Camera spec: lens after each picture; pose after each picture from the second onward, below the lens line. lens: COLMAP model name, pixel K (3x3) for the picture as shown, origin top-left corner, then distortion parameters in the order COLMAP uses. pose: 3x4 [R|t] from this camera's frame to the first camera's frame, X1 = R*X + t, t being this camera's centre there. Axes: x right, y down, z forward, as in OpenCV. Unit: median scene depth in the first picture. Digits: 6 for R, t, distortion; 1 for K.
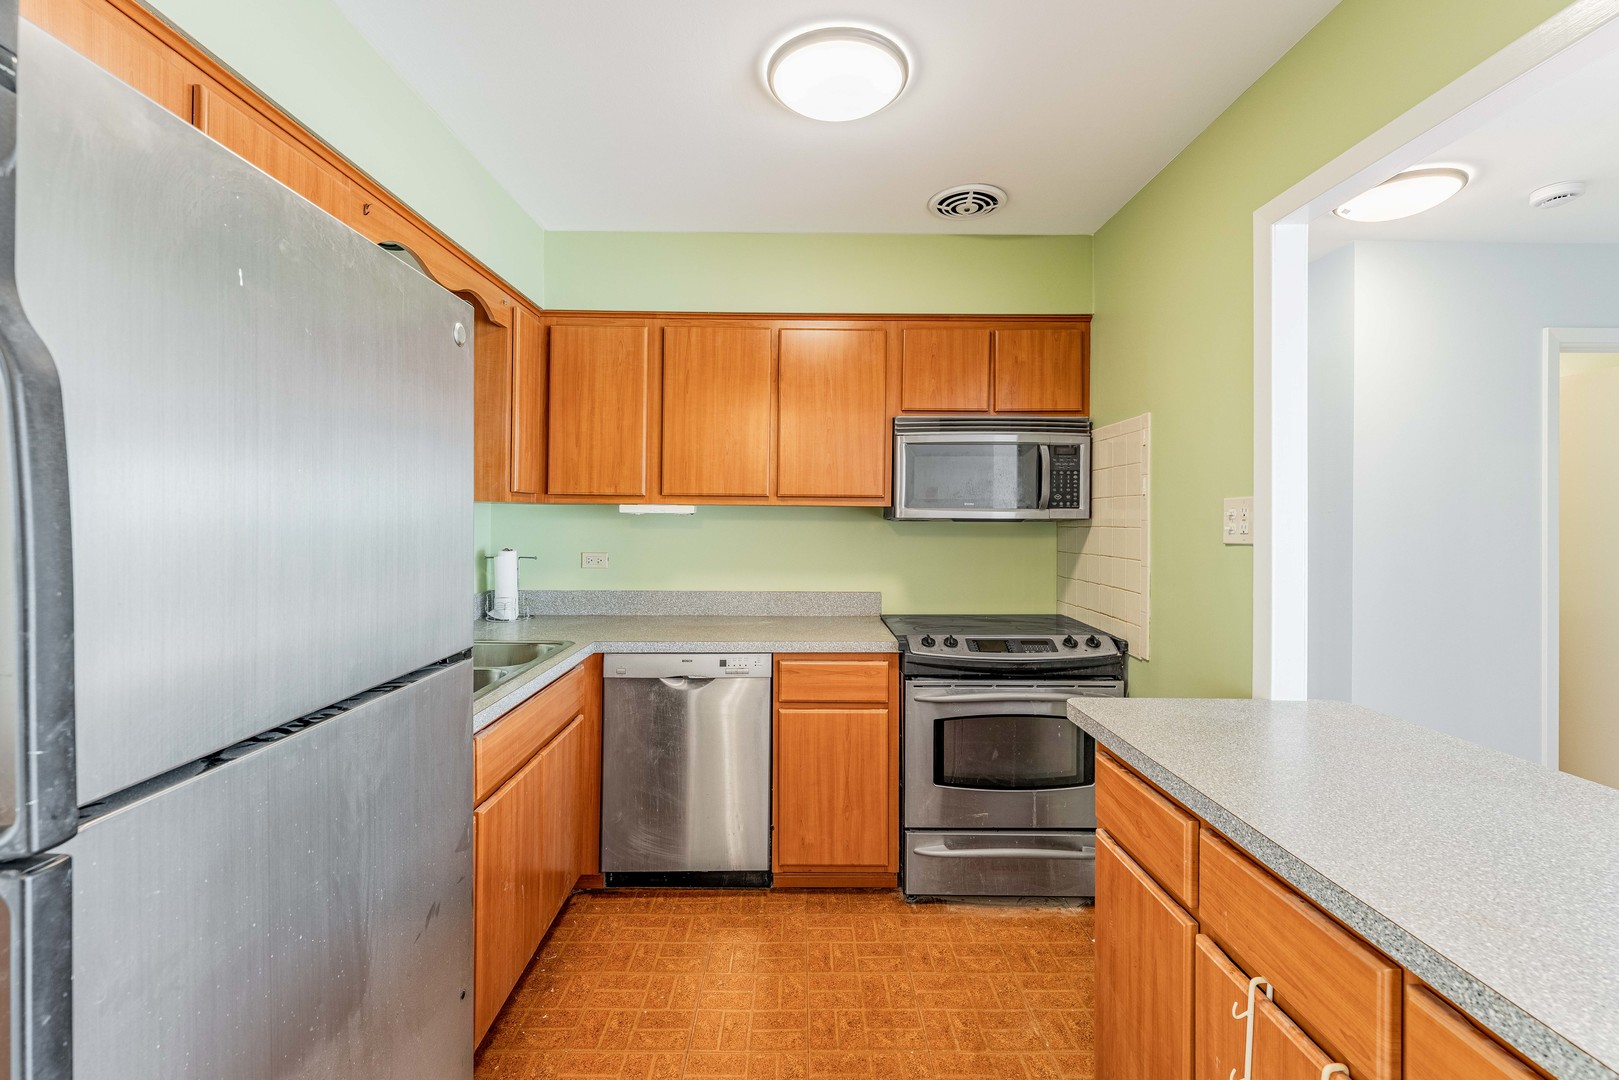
lens RADIAL K [[675.0, 0, 810.8], [0, 675.0, 522.5], [0, 0, 1]] dist [0.027896, 0.000160]
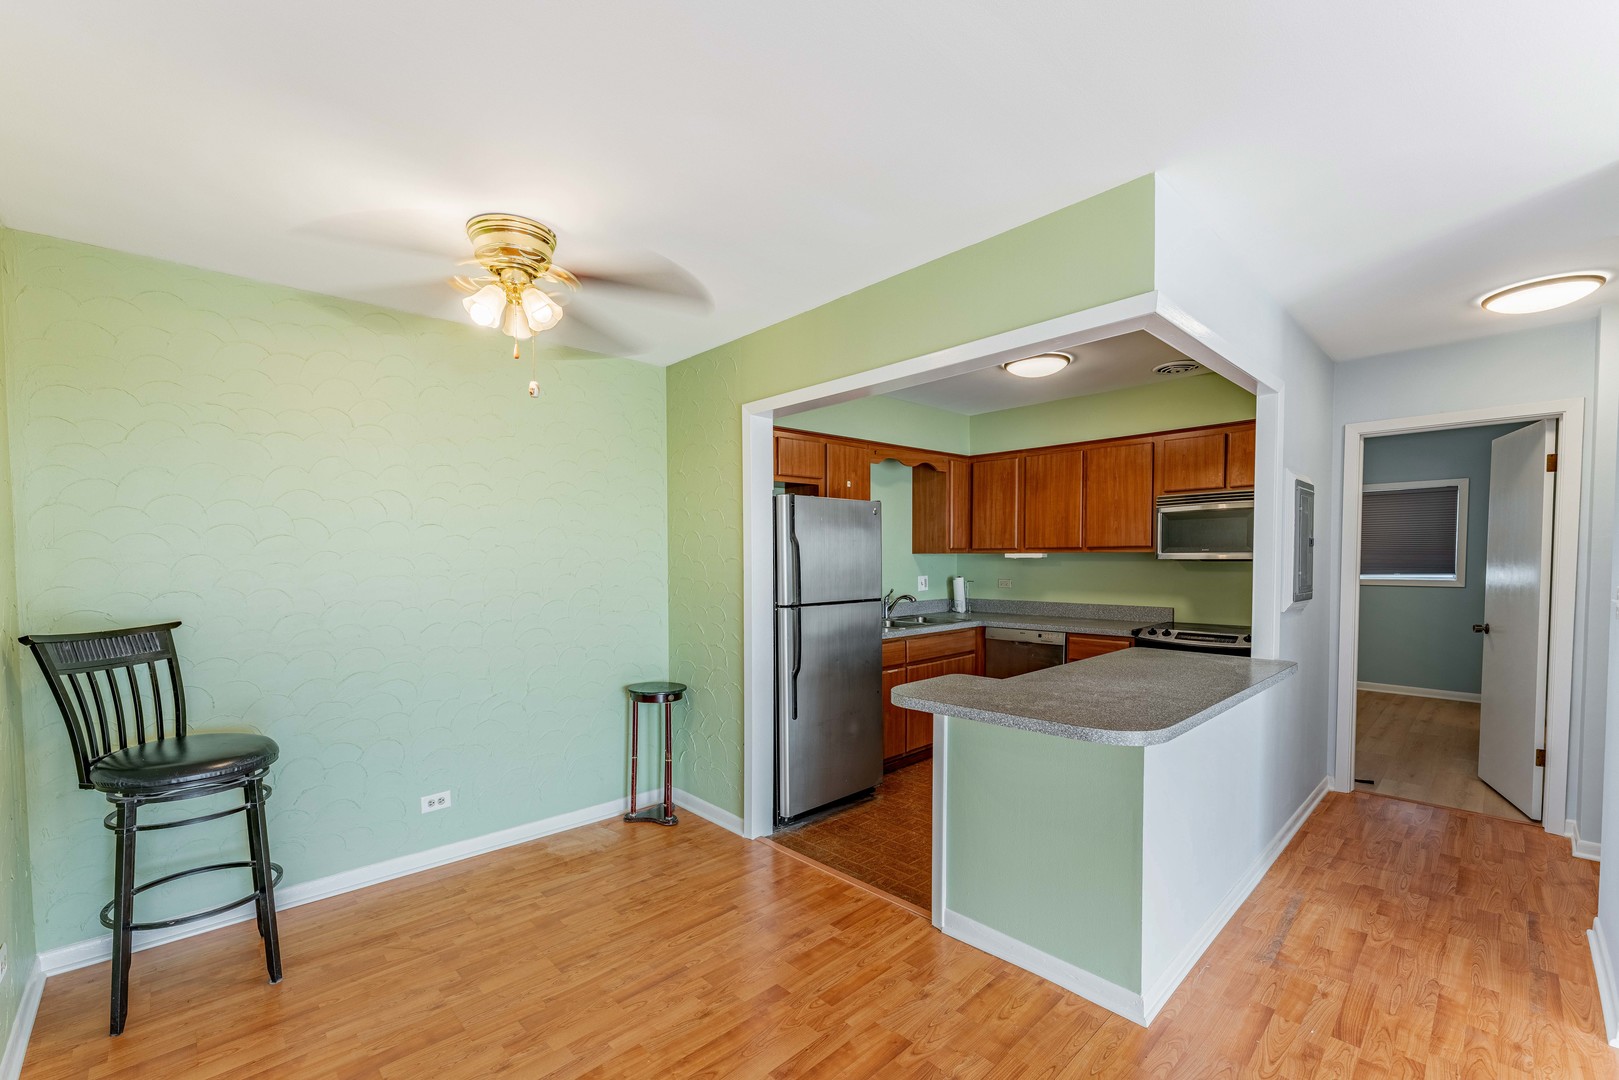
lens RADIAL K [[675.0, 0, 806.1], [0, 675.0, 544.3], [0, 0, 1]] dist [0.027896, 0.000160]
pose [[0.686844, -0.024225, -0.726401, 0.720241], [0.006329, 0.999606, -0.027352, -0.003725], [0.726777, 0.014190, 0.686727, -0.716618]]
